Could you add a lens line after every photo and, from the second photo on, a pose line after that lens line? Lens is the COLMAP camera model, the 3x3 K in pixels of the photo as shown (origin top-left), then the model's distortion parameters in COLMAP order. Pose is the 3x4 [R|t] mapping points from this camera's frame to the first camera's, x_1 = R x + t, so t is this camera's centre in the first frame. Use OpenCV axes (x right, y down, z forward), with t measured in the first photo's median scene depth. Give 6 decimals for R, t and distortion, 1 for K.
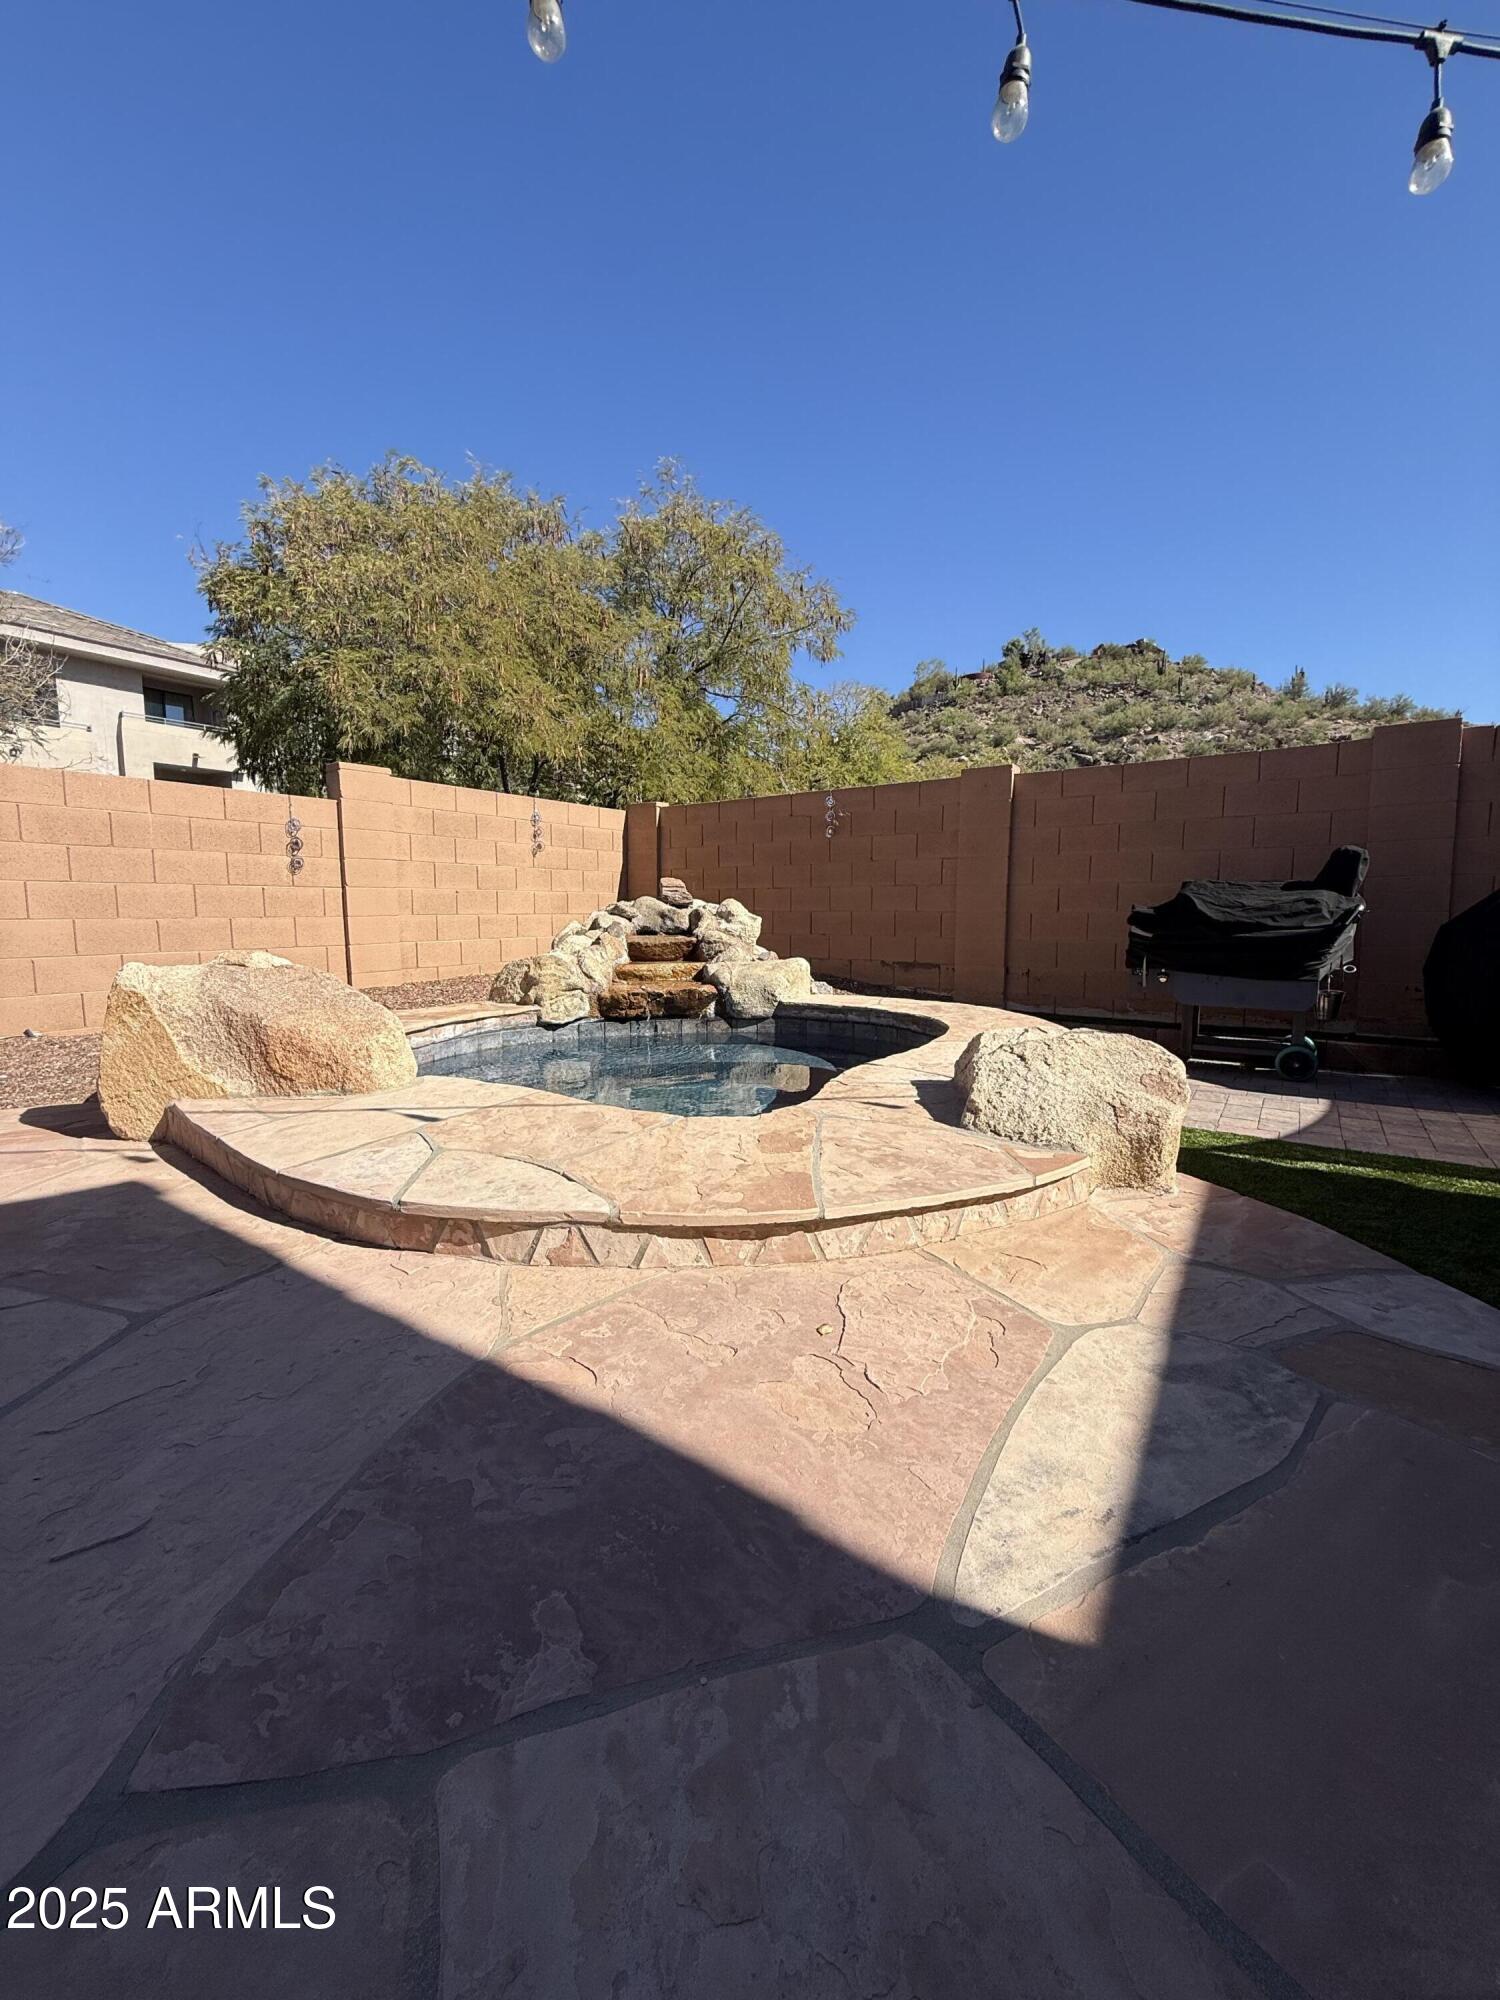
lens RADIAL K [[796.6, 0, 750.6], [0, 796.6, 1003.3], [0, 0, 1]] dist [0.000166, 0.000947]
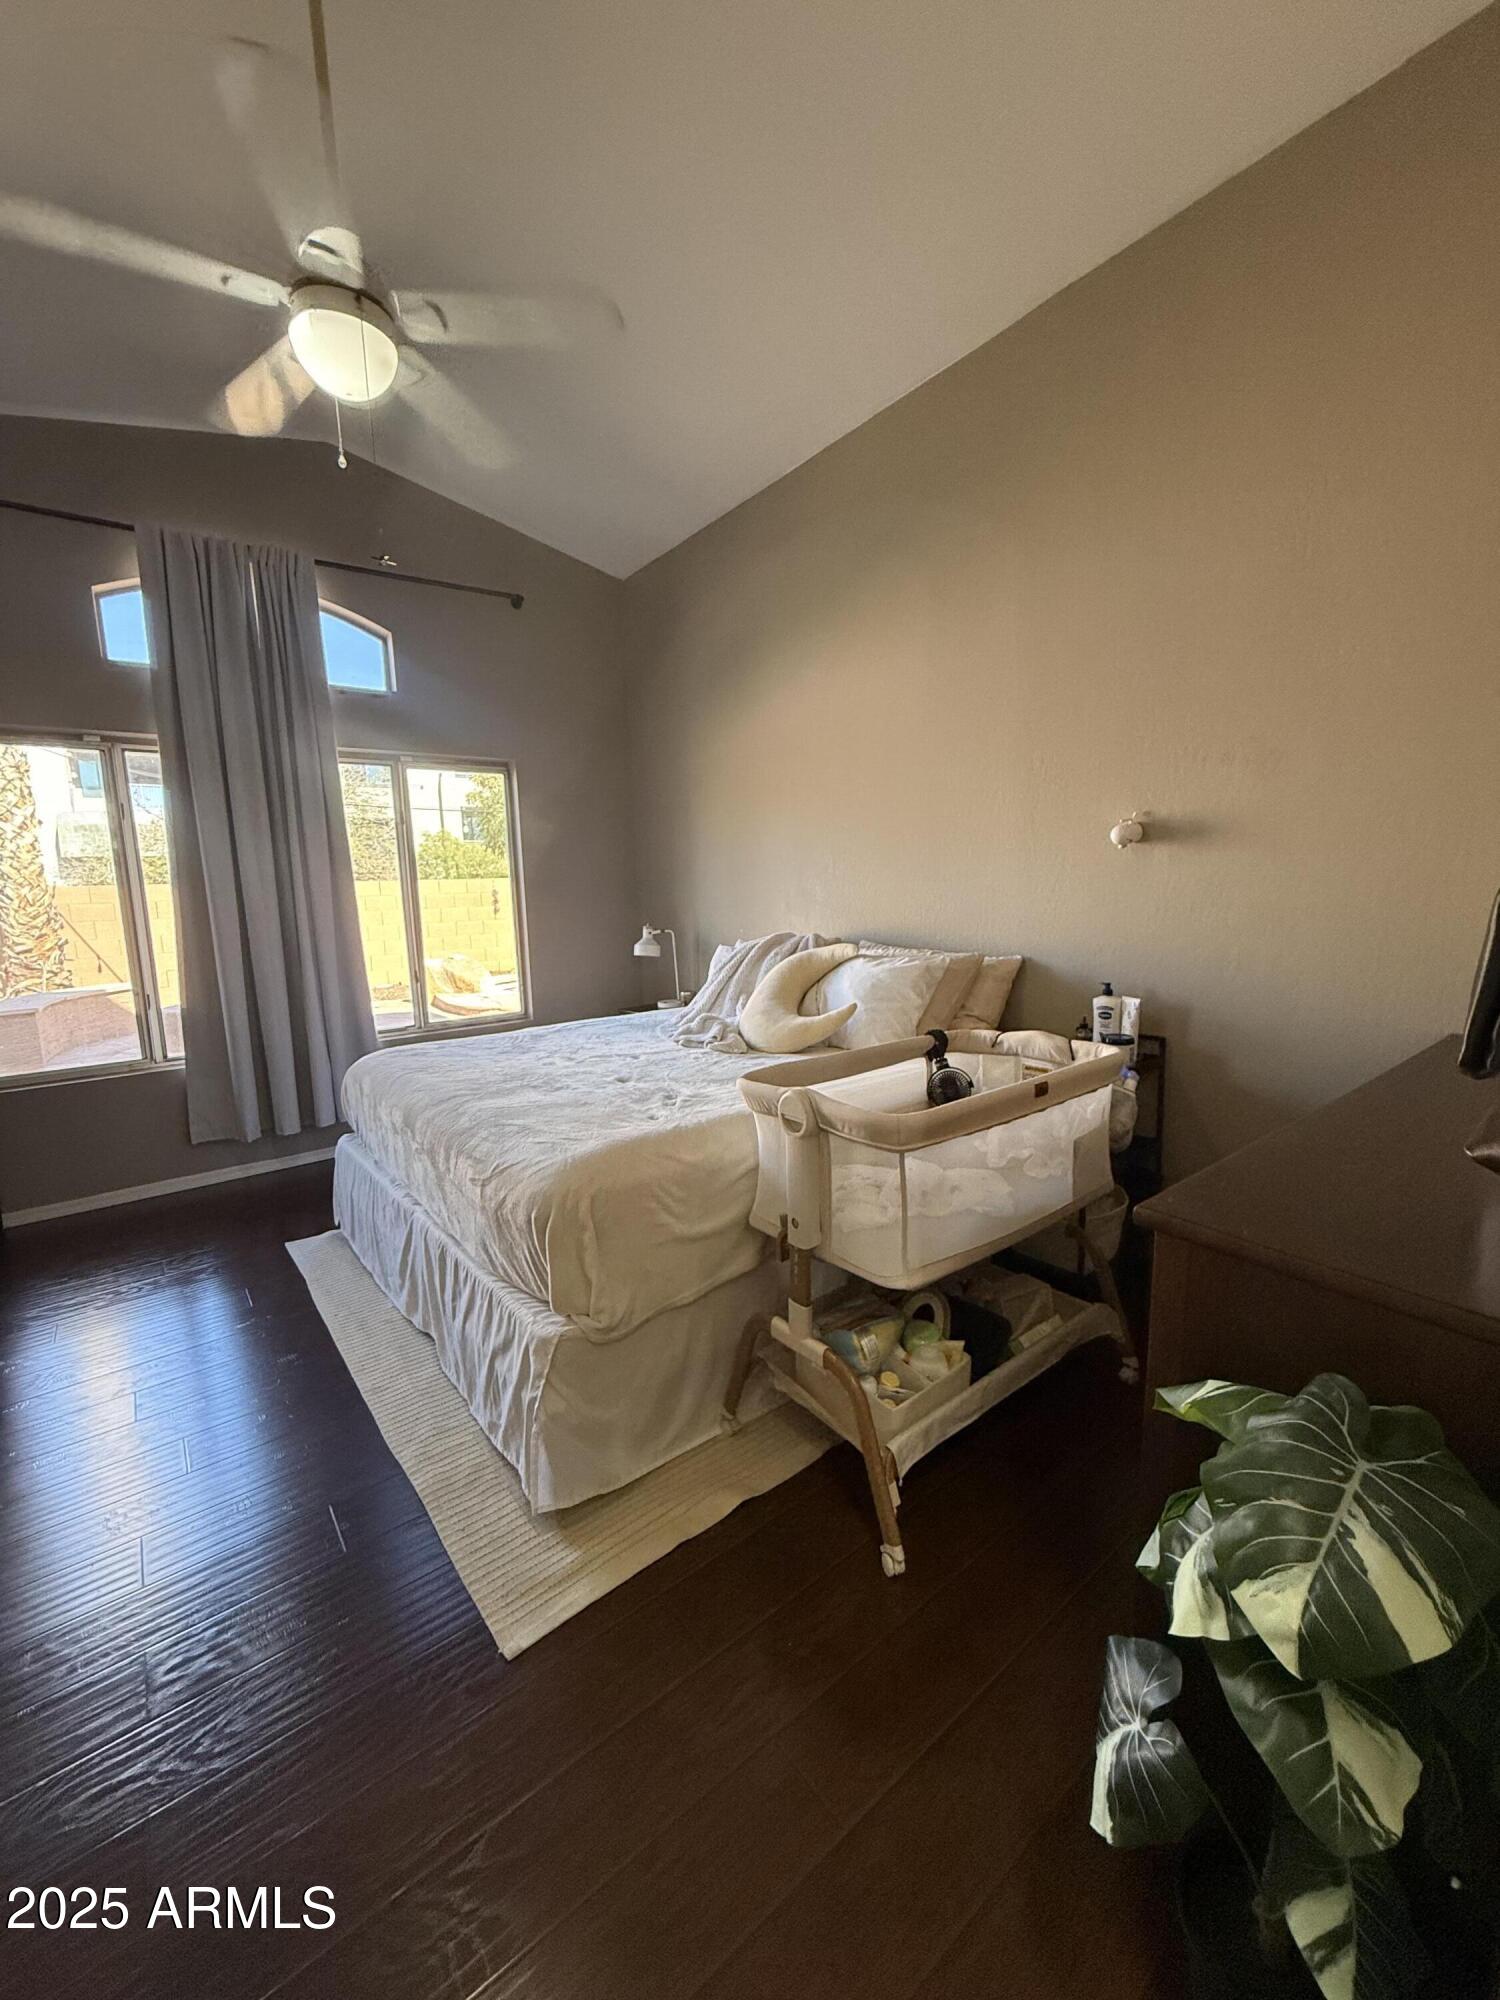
lens RADIAL K [[796.6, 0, 749.9], [0, 796.6, 995.0], [0, 0, 1]] dist [0.000166, 0.000947]
pose [[0.950608, 0.031605, -0.308780, 0.868086], [-0.022098, 0.999169, 0.034241, -0.032885], [0.309606, -0.025726, 0.950517, -0.977772]]
